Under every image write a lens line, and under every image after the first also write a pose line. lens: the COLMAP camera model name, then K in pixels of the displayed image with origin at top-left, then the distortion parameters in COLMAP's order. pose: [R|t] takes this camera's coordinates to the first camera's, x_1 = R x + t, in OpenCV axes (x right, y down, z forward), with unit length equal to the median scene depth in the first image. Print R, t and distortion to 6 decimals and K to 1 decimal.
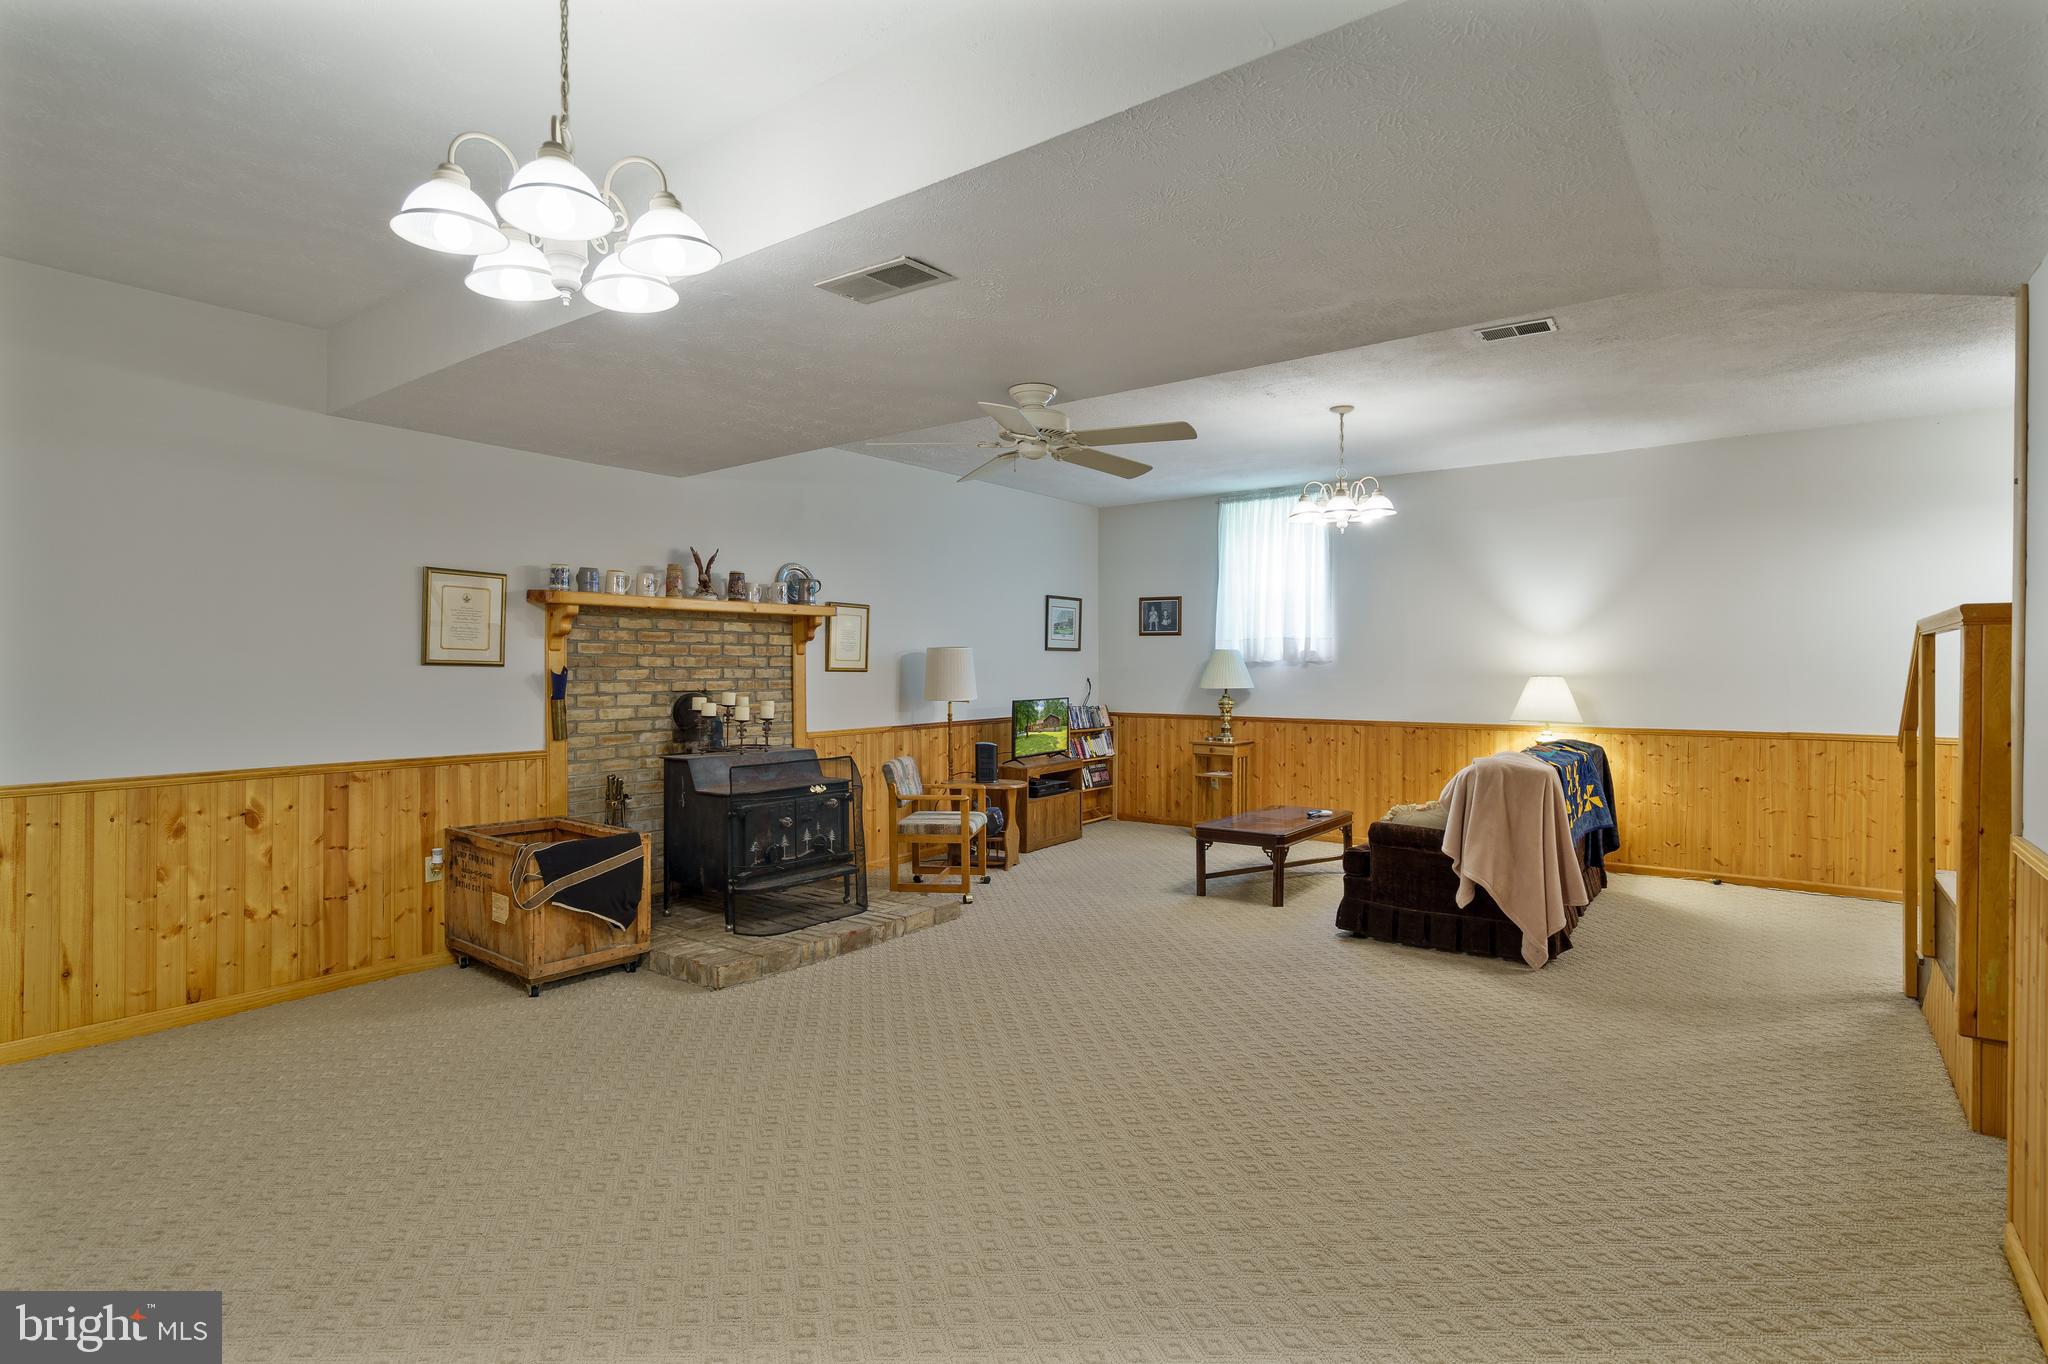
lens RADIAL K [[1009.8, 0, 1007.9], [0, 1009.8, 673.4], [0, 0, 1]] dist [0.006901, -0.002504]
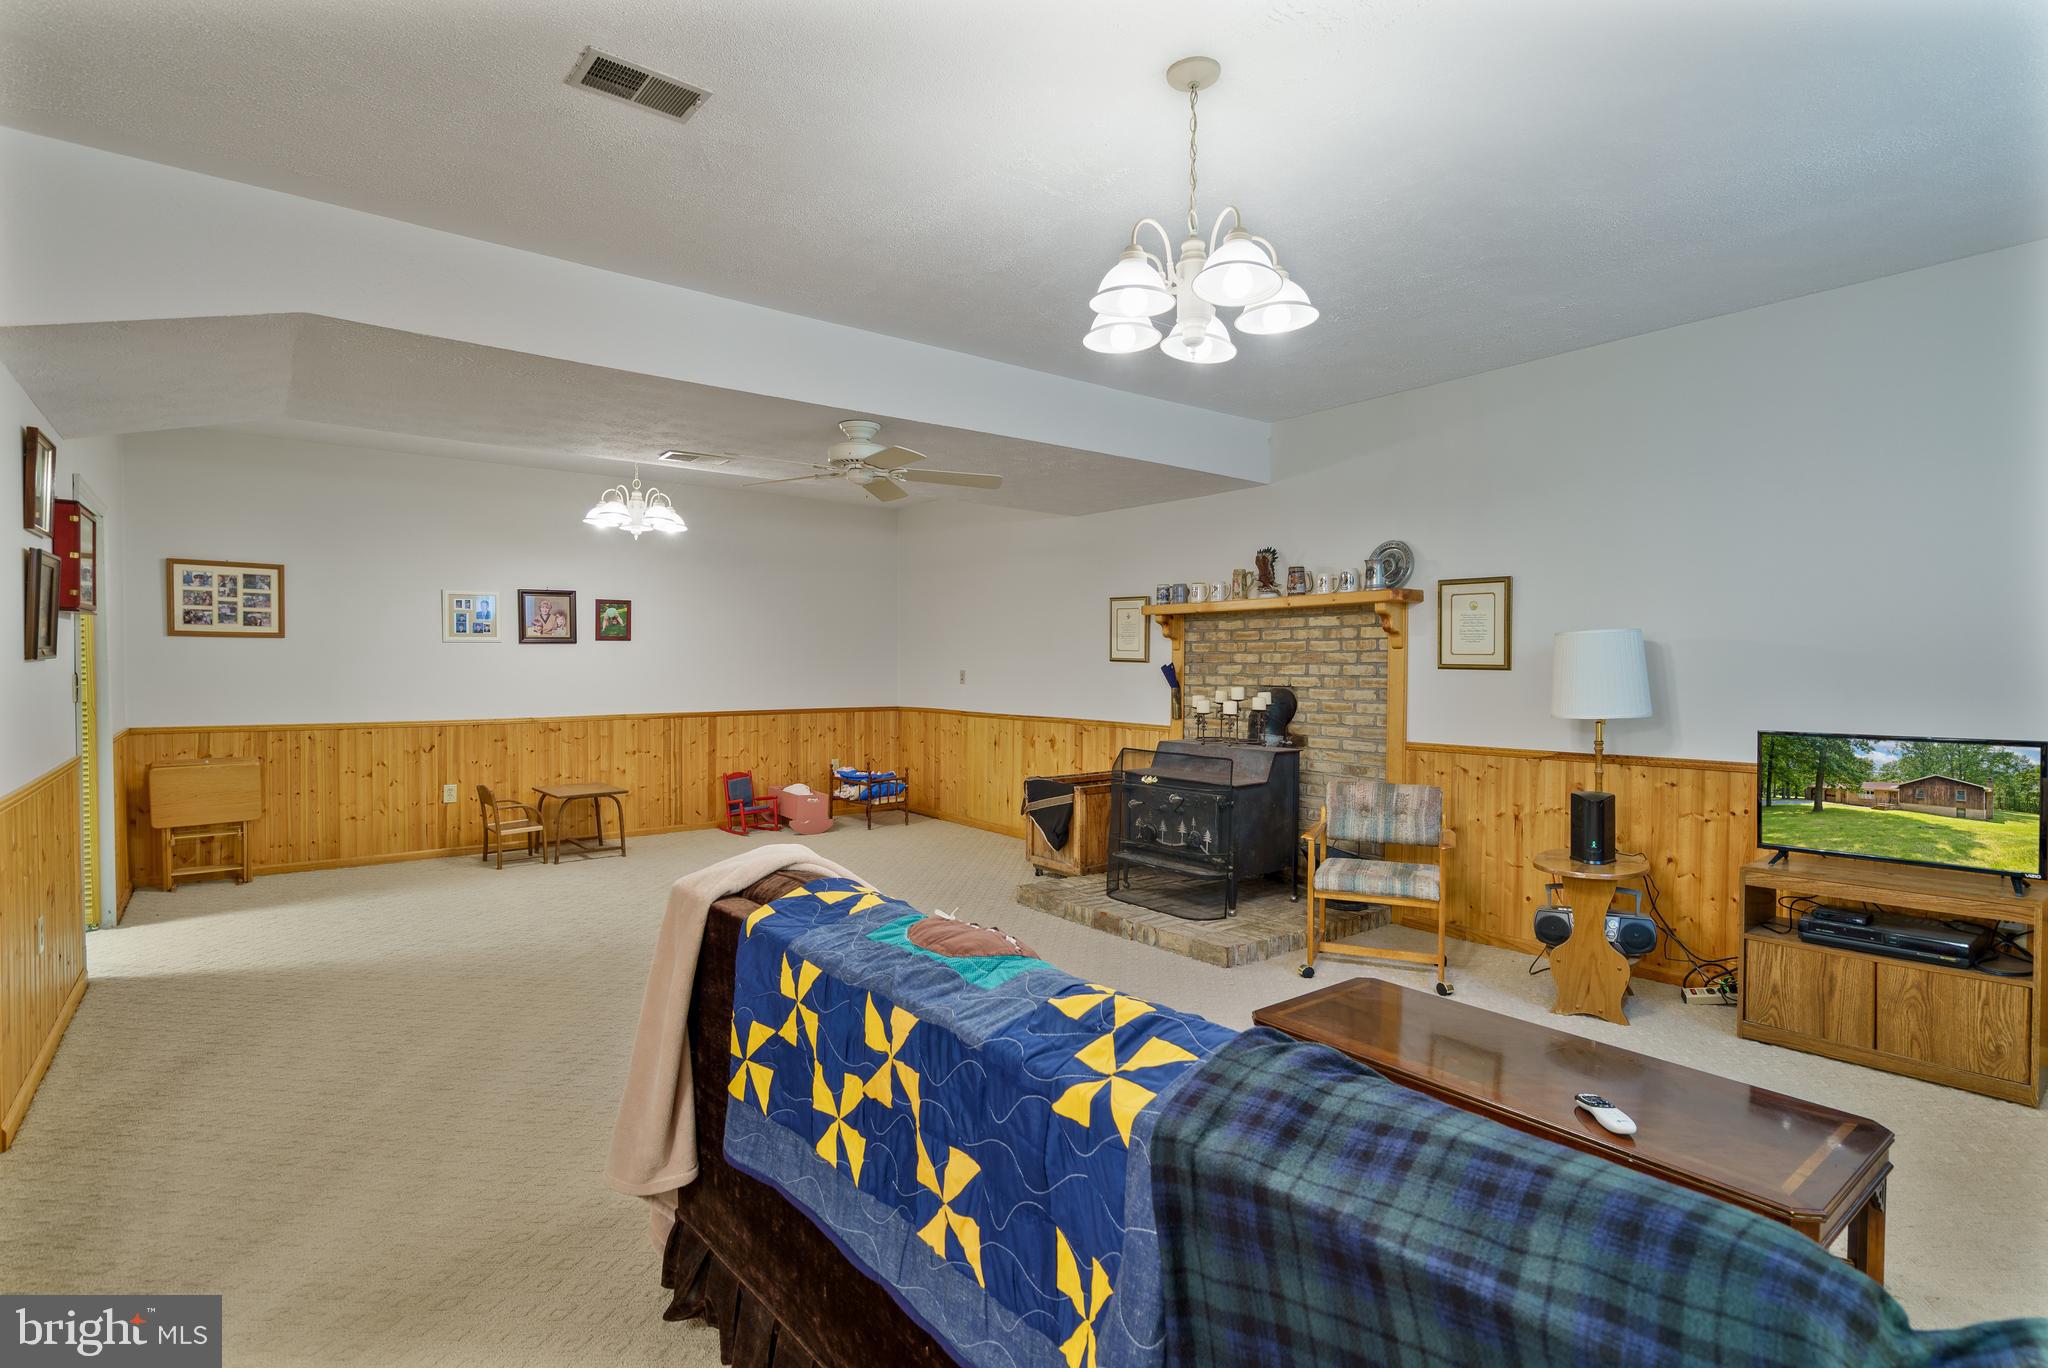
lens RADIAL K [[1009.8, 0, 1020.0], [0, 1009.8, 688.6], [0, 0, 1]] dist [0.006901, -0.002504]
pose [[-0.261231, 0.027491, -0.964885, 0.729145], [-0.004257, 0.999552, 0.029631, -0.009175], [0.965267, 0.011848, -0.260997, 0.974624]]
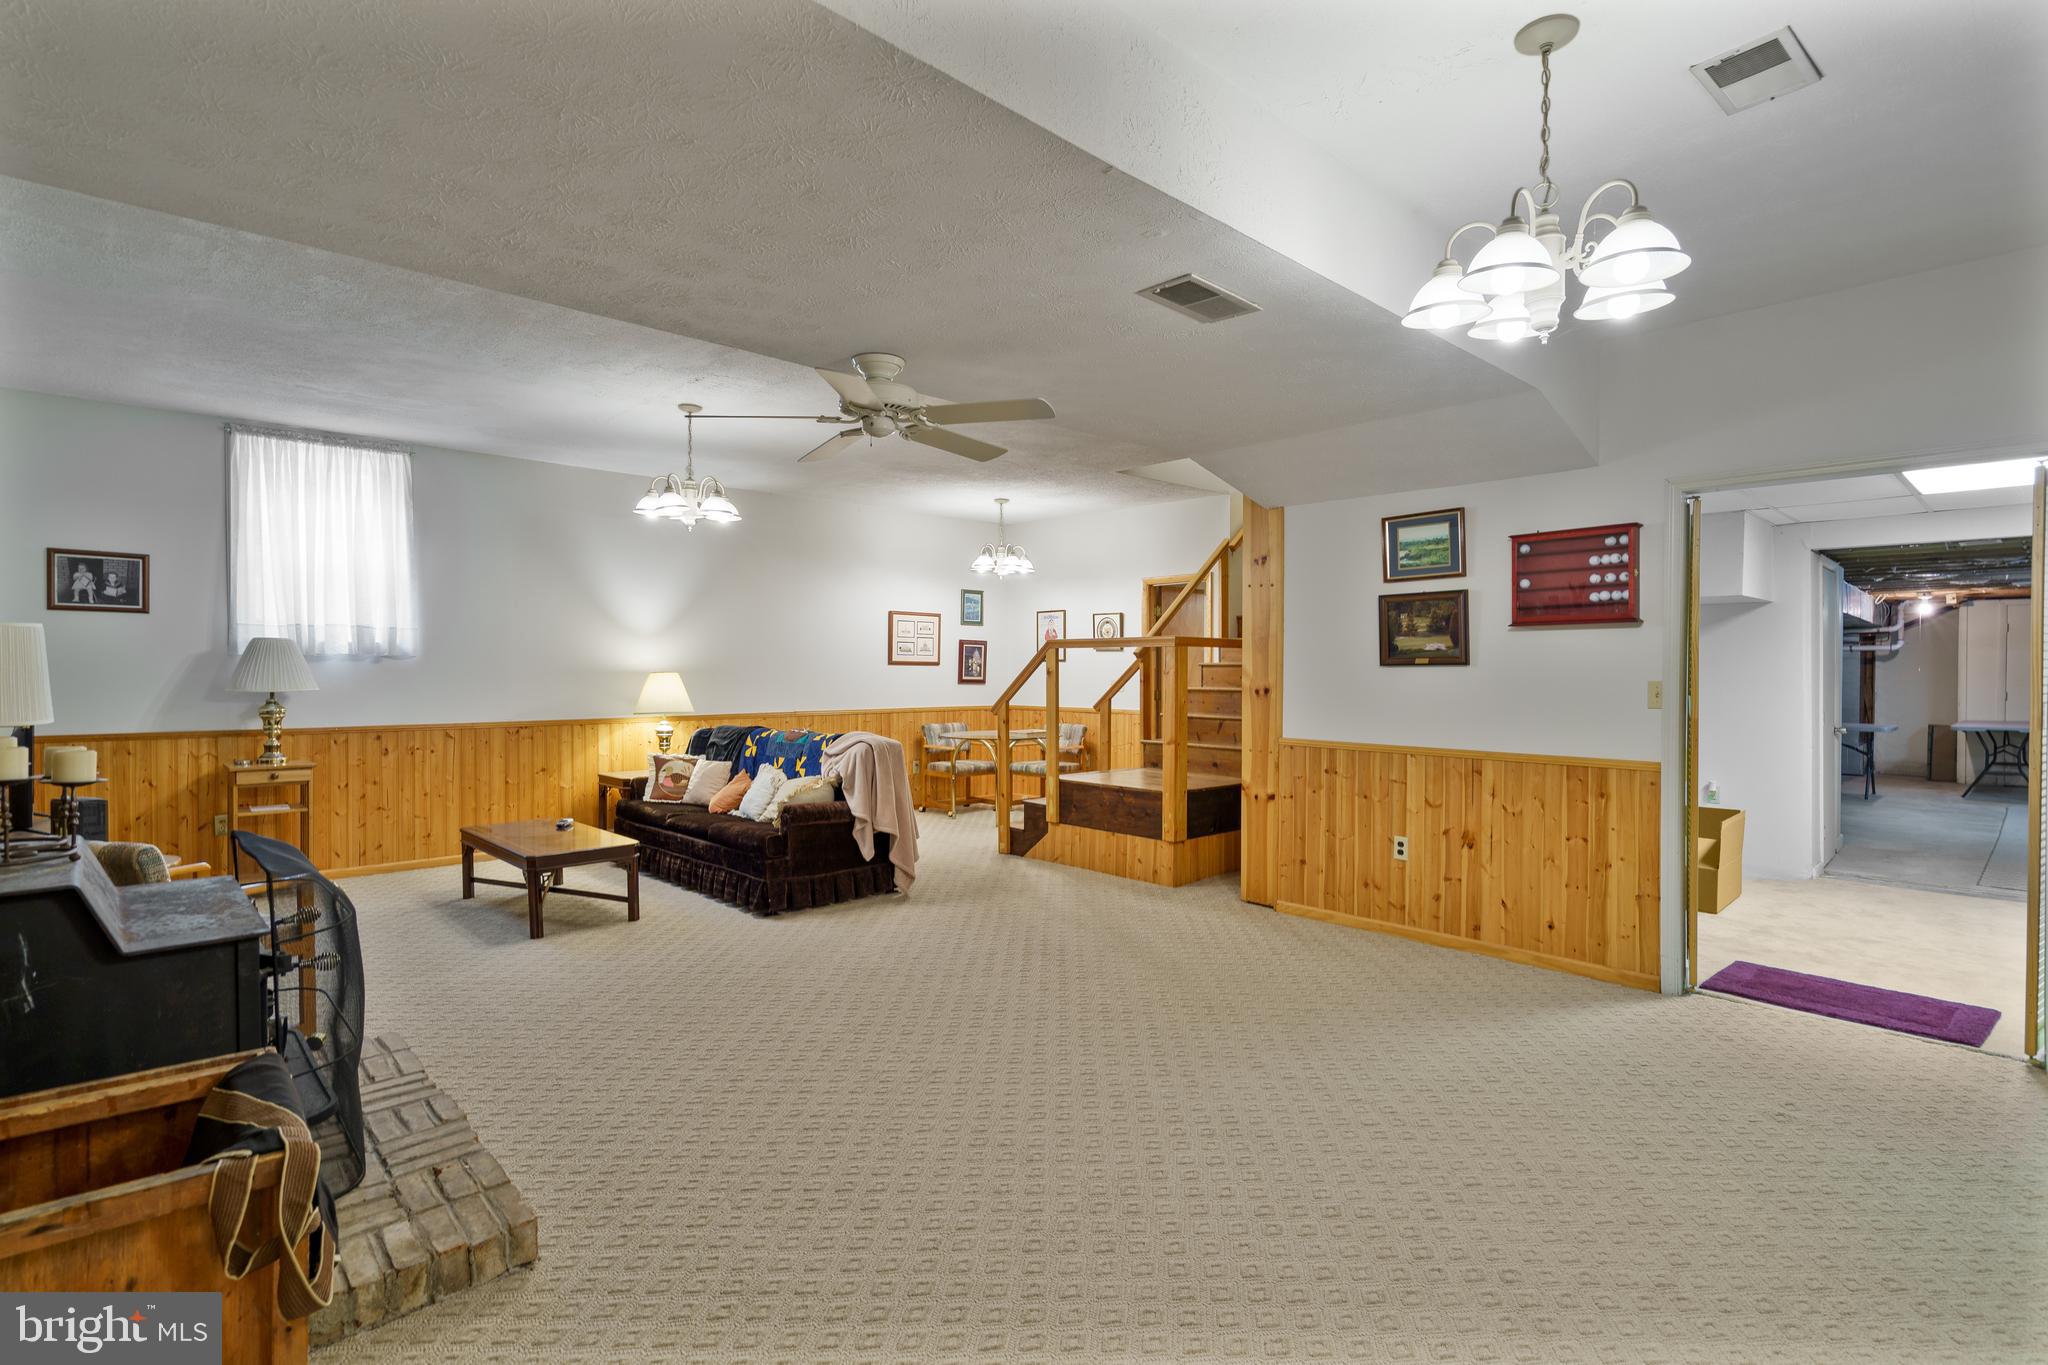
lens RADIAL K [[1009.8, 0, 1004.9], [0, 1009.8, 681.2], [0, 0, 1]] dist [0.006901, -0.002504]
pose [[0.196986, -0.012811, 0.980323, -0.557616], [-0.000633, 0.999913, 0.013194, -0.003158], [-0.980406, -0.003219, 0.196961, 0.467345]]
